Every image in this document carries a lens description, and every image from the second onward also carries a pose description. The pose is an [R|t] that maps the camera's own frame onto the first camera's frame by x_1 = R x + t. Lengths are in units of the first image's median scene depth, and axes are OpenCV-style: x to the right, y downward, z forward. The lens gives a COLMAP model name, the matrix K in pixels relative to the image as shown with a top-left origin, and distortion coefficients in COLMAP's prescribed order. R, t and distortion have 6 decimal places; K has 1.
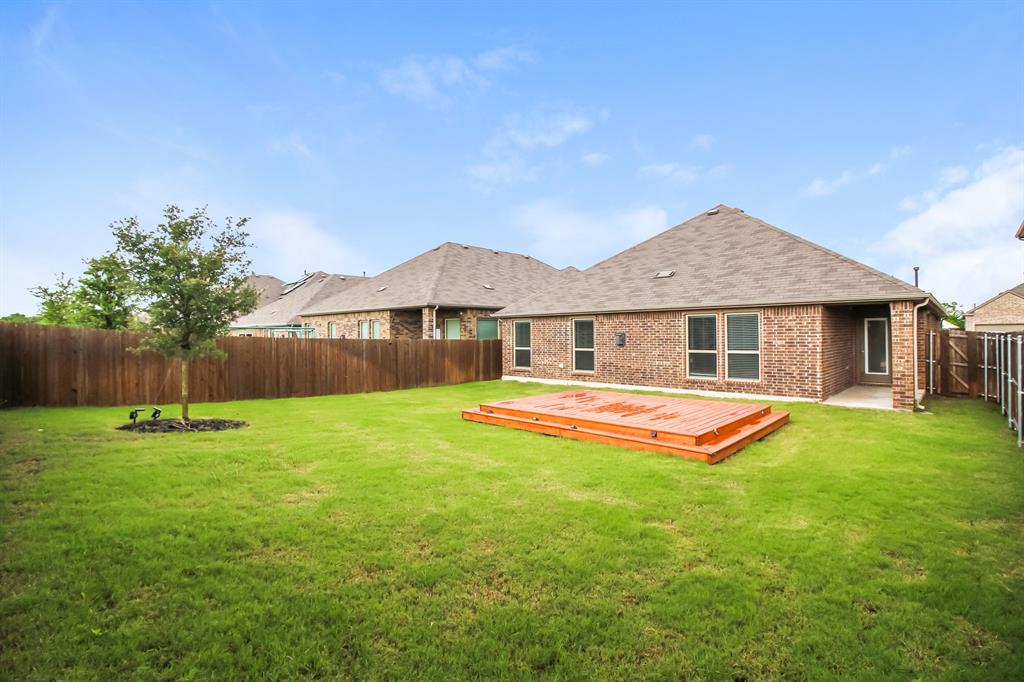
lens RADIAL K [[485.8, 0, 508.2], [0, 485.8, 335.5], [0, 0, 1]] dist [0.010822, -0.019291]
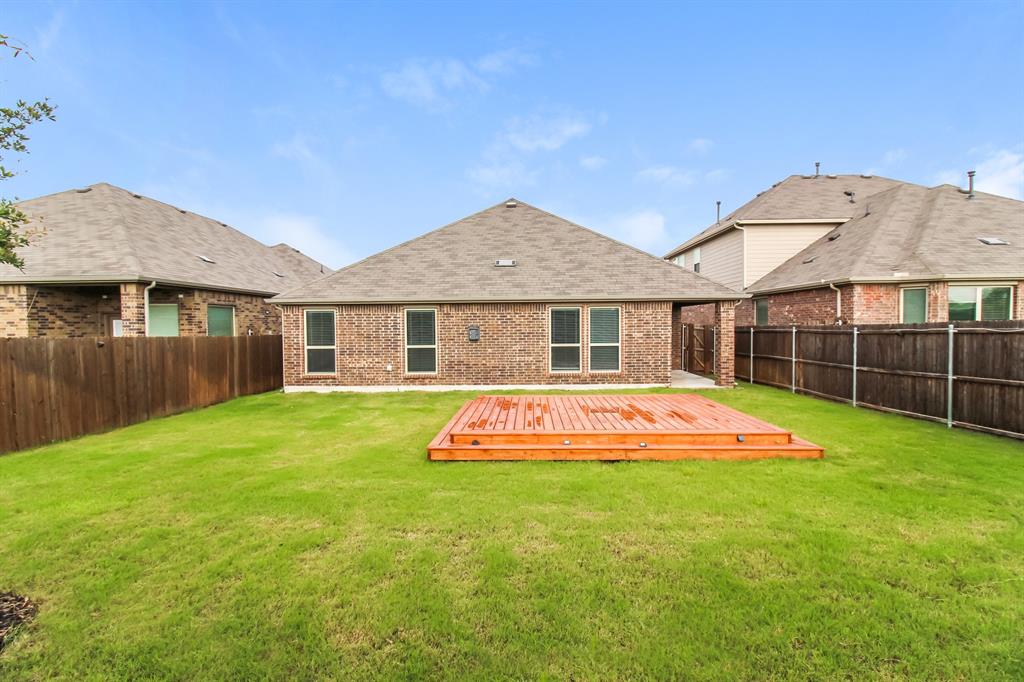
lens RADIAL K [[485.8, 0, 508.2], [0, 485.8, 335.5], [0, 0, 1]] dist [0.010822, -0.019291]
pose [[0.728358, -0.011685, 0.685097, -0.292337], [0.003873, 0.999909, 0.012937, 0.000421], [-0.685186, -0.006769, 0.728337, 0.297888]]
